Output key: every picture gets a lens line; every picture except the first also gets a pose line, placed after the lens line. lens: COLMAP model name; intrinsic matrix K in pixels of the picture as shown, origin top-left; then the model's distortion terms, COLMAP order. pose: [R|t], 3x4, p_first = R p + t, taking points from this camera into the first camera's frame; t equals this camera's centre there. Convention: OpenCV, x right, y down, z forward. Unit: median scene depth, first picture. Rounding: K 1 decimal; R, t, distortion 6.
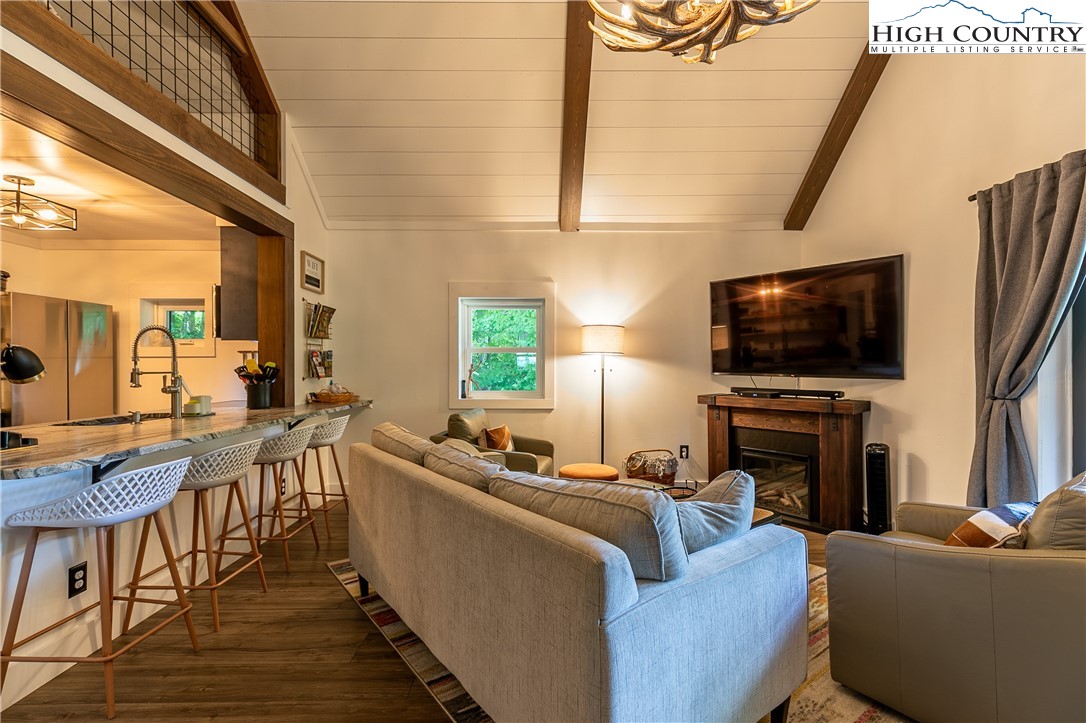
lens RADIAL K [[485.6, 0, 543.5], [0, 485.6, 356.2], [0, 0, 1]] dist [0.002083, 0.001392]
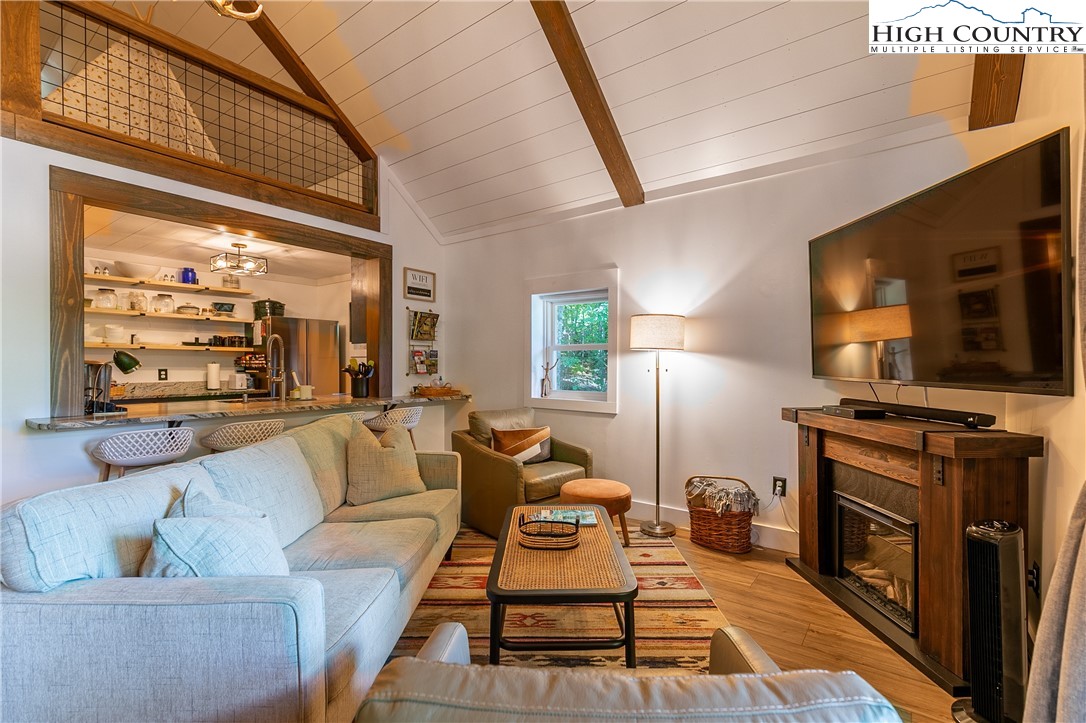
lens RADIAL K [[485.6, 0, 540.6], [0, 485.6, 369.6], [0, 0, 1]] dist [0.002083, 0.001392]
pose [[0.786785, 0.011588, -0.617119, 0.472892], [0.004182, 0.999701, 0.024105, 0.007313], [0.617214, -0.021546, 0.786501, 0.240113]]
